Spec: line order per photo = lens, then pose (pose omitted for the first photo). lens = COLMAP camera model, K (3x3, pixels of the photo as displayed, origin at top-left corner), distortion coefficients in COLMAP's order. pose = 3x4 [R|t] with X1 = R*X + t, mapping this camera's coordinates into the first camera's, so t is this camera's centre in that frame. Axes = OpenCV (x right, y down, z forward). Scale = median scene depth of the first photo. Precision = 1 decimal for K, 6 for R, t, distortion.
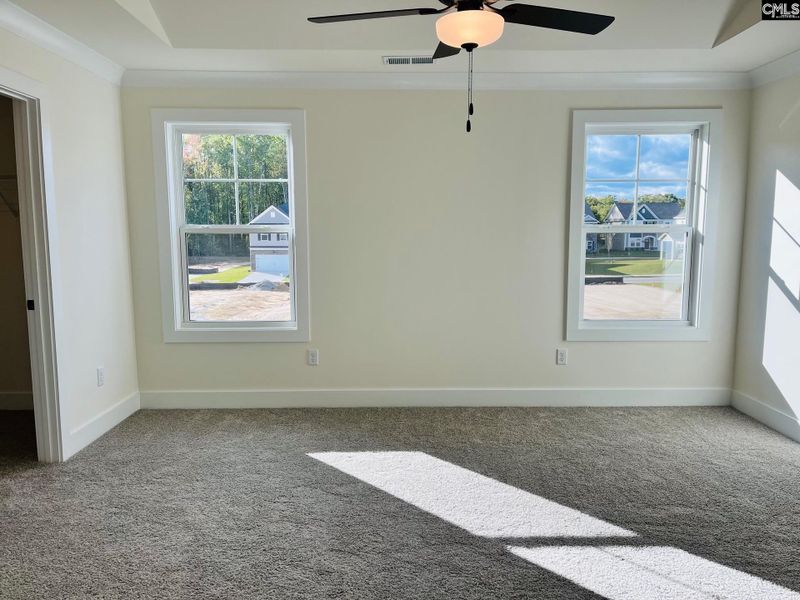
lens RADIAL K [[604.4, 0, 399.9], [0, 604.4, 301.4], [0, 0, 1]] dist [0.068626, -0.083844]
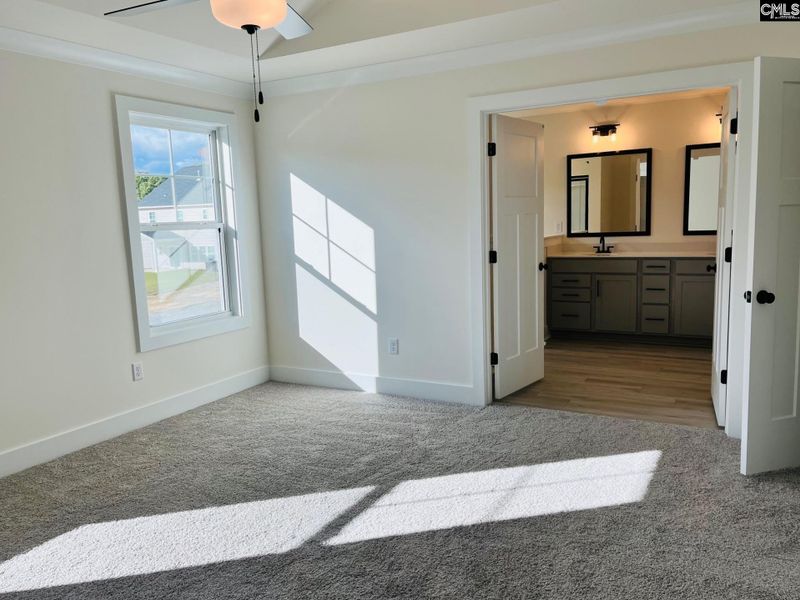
lens RADIAL K [[646.0, 0, 393.6], [0, 646.0, 303.1], [0, 0, 1]] dist [0.042896, -0.013900]
pose [[0.495049, -0.132126, 0.858760, -0.392846], [0.133044, 0.988242, 0.075352, -0.032801], [-0.858619, 0.076950, 0.506807, 0.205782]]
